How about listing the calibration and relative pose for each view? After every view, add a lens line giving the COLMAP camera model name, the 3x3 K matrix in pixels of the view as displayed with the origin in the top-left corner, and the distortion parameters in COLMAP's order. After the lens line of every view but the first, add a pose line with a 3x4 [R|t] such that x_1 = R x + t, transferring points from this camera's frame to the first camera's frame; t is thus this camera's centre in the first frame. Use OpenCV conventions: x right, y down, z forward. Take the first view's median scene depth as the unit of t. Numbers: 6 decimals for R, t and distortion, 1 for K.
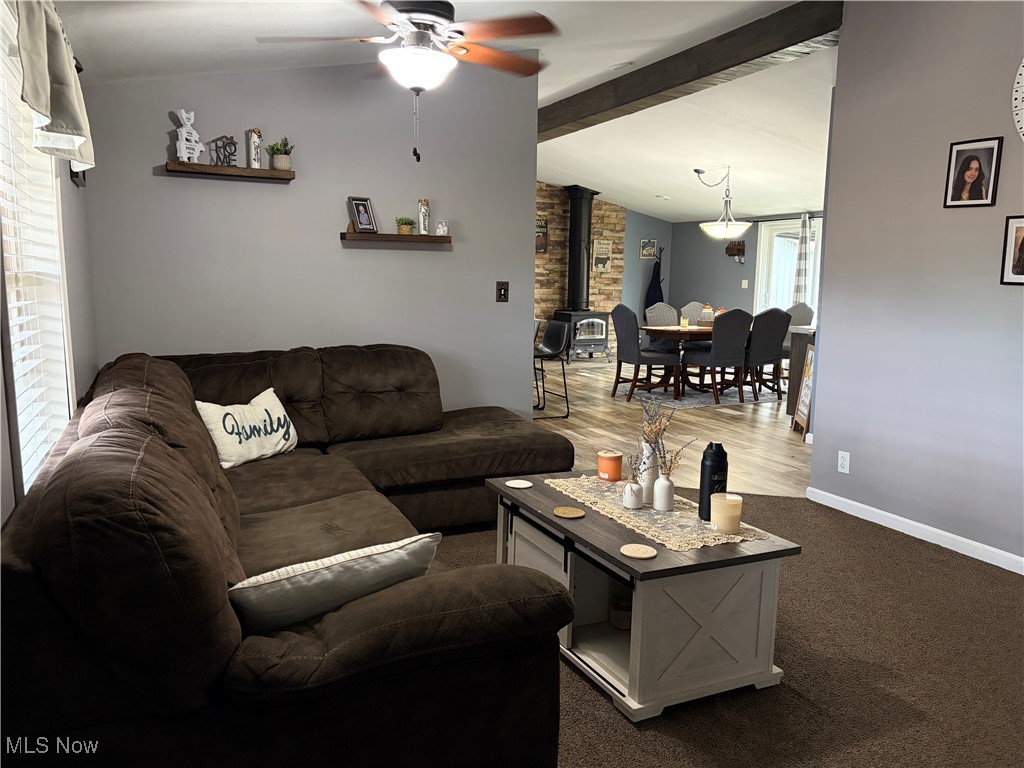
lens RADIAL K [[770.3, 0, 512.0], [0, 770.3, 384.0], [0, 0, 1]] dist [0.054898, -0.079715]
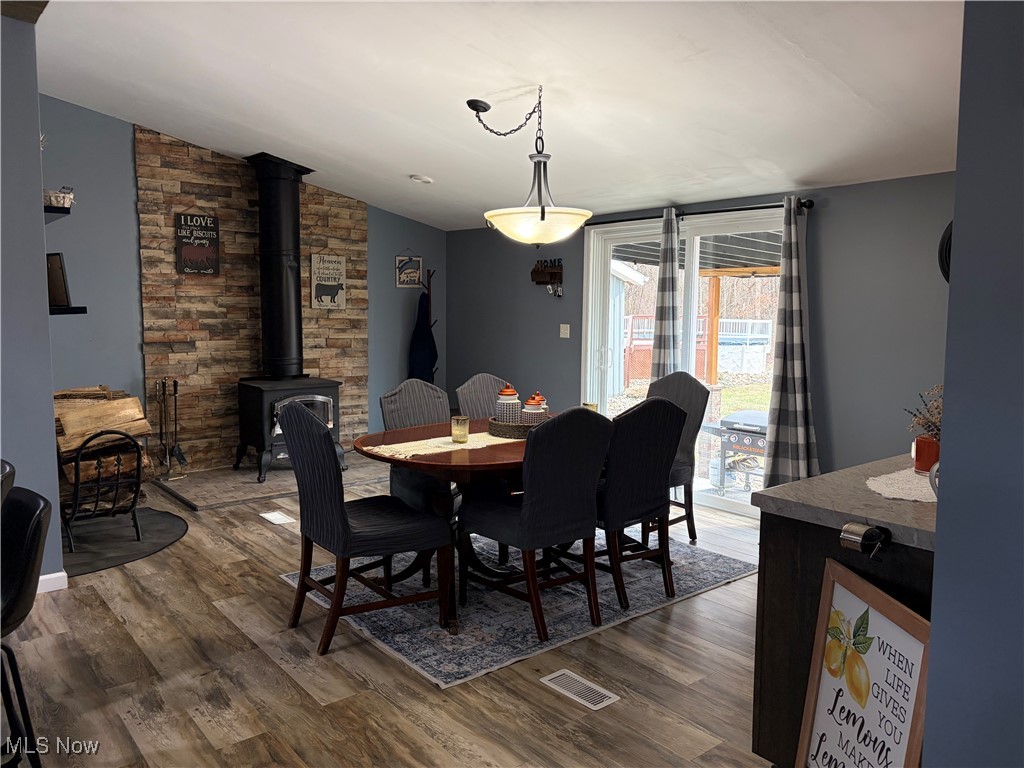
lens RADIAL K [[759.9, 0, 531.1], [0, 759.9, 378.8], [0, 0, 1]] dist [-0.006001, -0.006914]
pose [[0.960283, -0.030640, 0.277340, 0.226860], [0.042136, 0.998478, -0.035583, -0.146131], [-0.275827, 0.045856, 0.960113, 0.906721]]
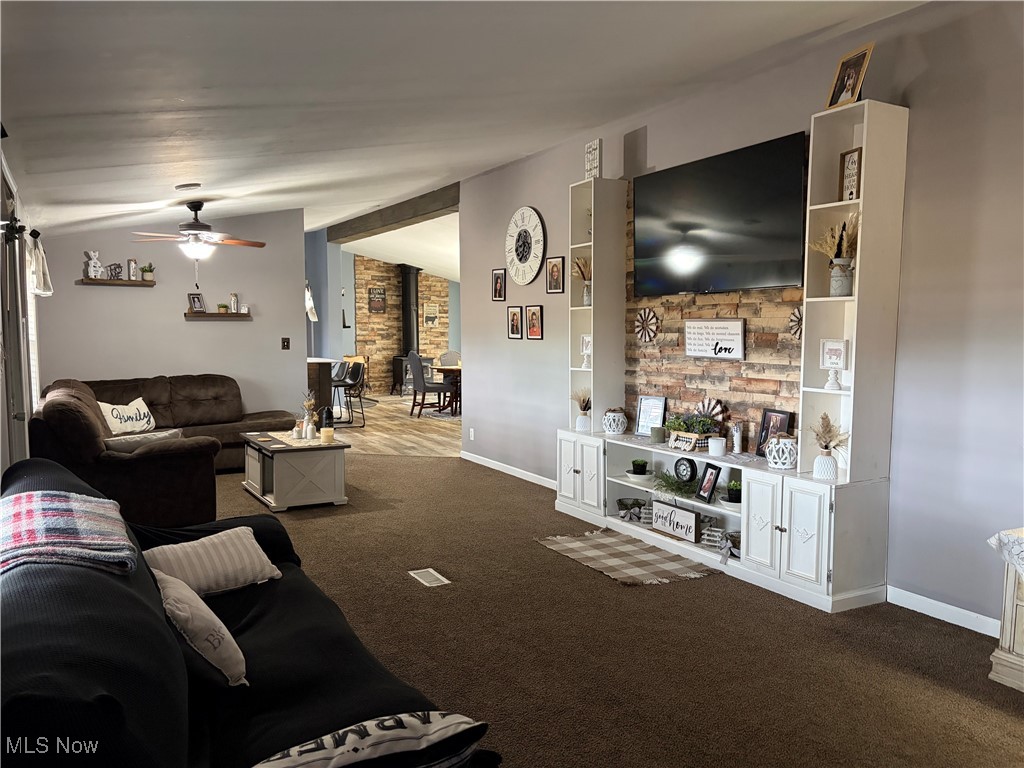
lens RADIAL K [[770.3, 0, 530.5], [0, 770.3, 392.4], [0, 0, 1]] dist [-0.001559, 0.002149]
pose [[0.993775, -0.018710, 0.109826, 0.307832], [0.024496, 0.998369, -0.051571, 0.082162], [-0.108682, 0.053940, 0.992612, -0.693646]]
